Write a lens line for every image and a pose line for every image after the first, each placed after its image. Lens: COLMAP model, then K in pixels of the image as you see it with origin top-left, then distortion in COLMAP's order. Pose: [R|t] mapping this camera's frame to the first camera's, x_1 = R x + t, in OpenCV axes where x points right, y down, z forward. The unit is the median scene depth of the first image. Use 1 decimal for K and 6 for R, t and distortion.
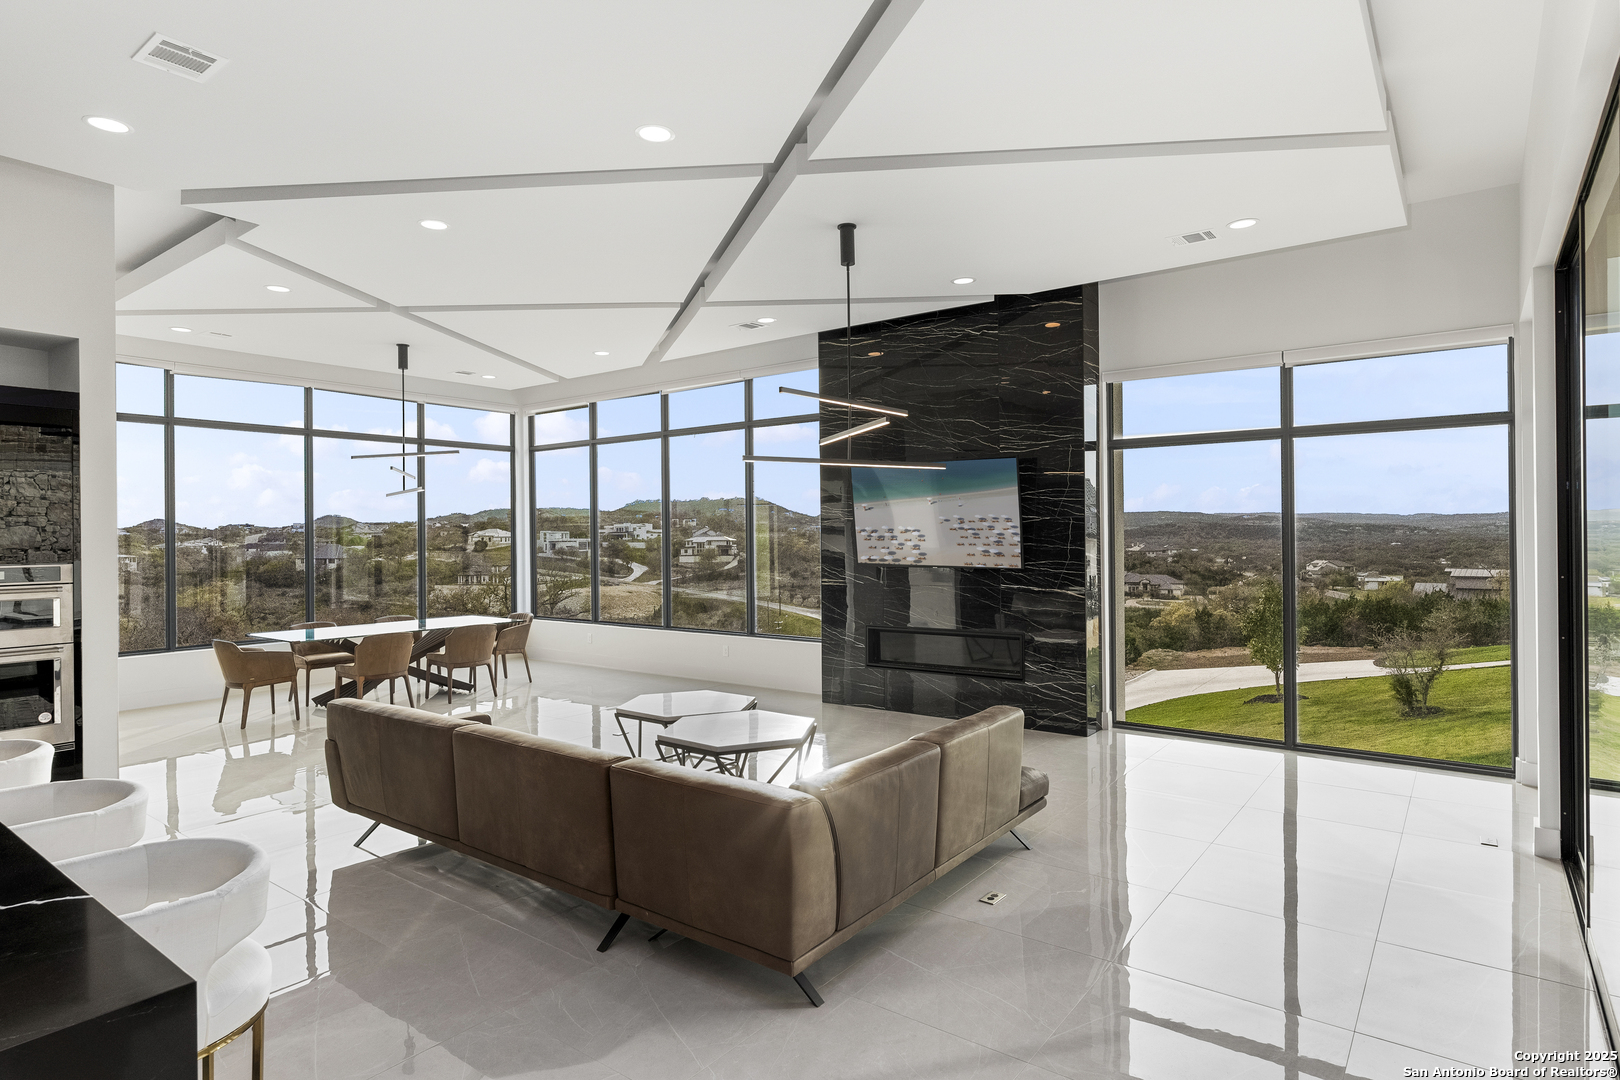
lens RADIAL K [[862.2, 0, 815.2], [0, 862.2, 528.8], [0, 0, 1]] dist [-0.027480, -0.003874]
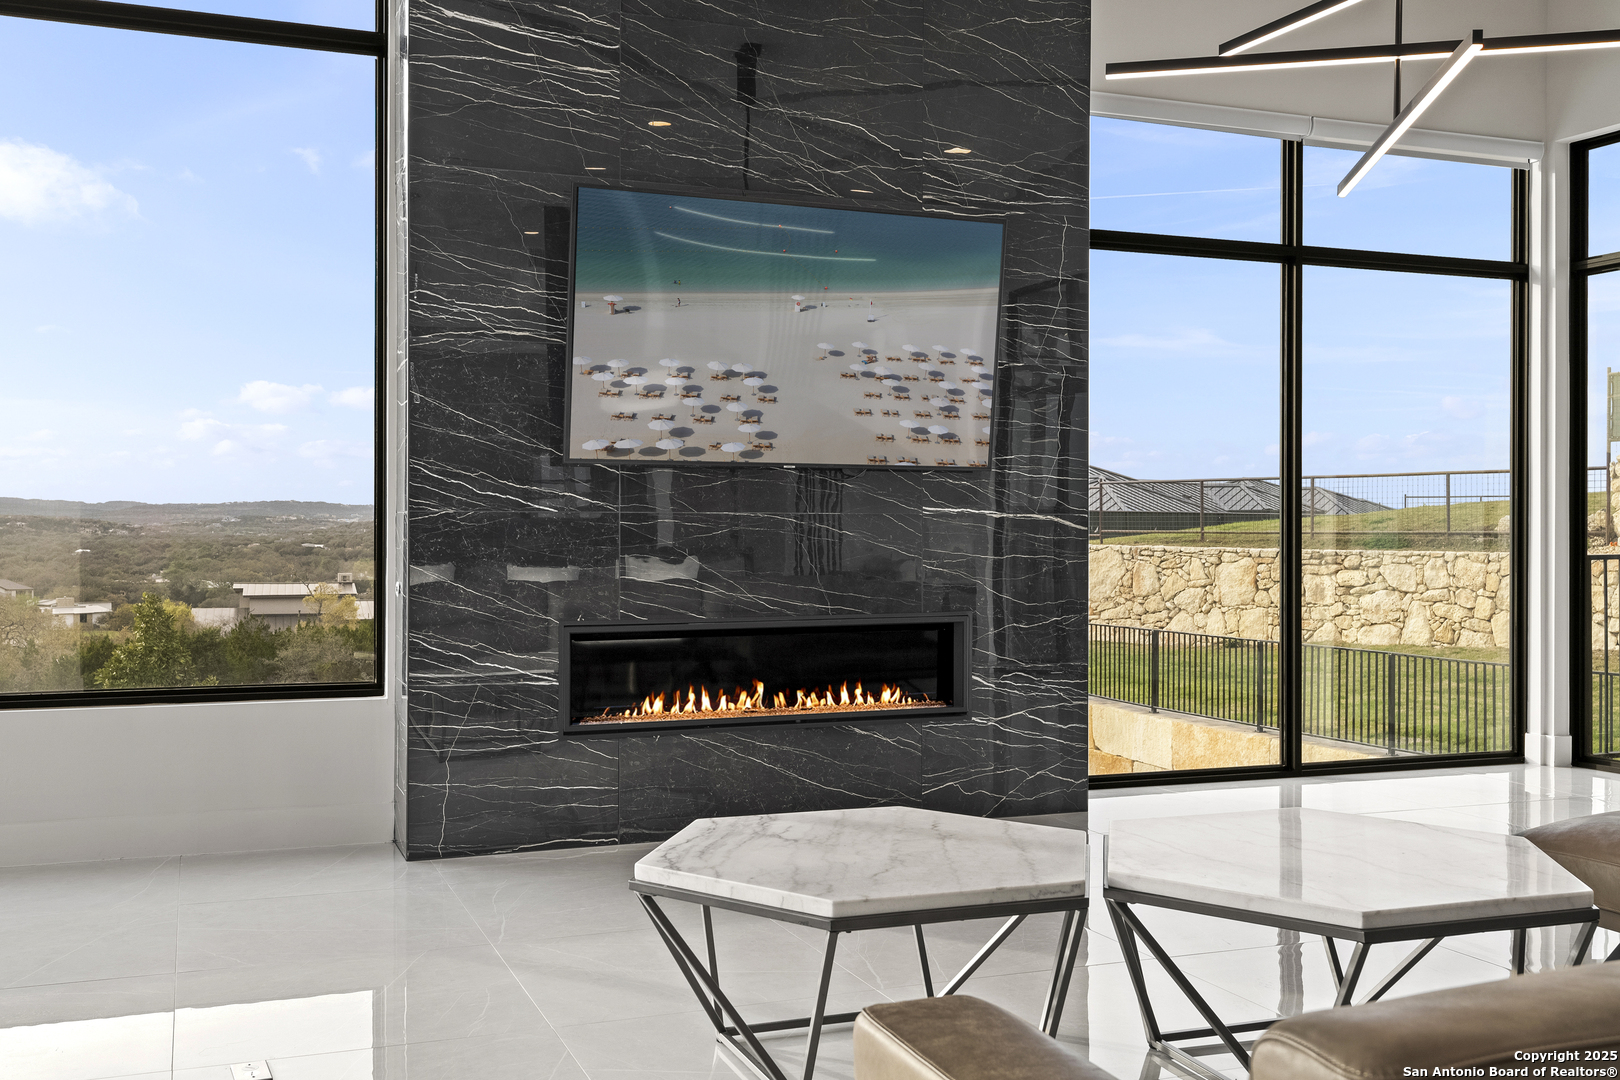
lens RADIAL K [[1615.1, 0, 805.1], [0, 1615.1, 545.2], [0, 0, 1]] dist [-0.043718, 0.000000]
pose [[0.519421, -0.005519, 0.854501, -0.508252], [-0.005513, 0.999937, 0.009809, 0.073187], [-0.854501, -0.009806, 0.519358, 0.594566]]
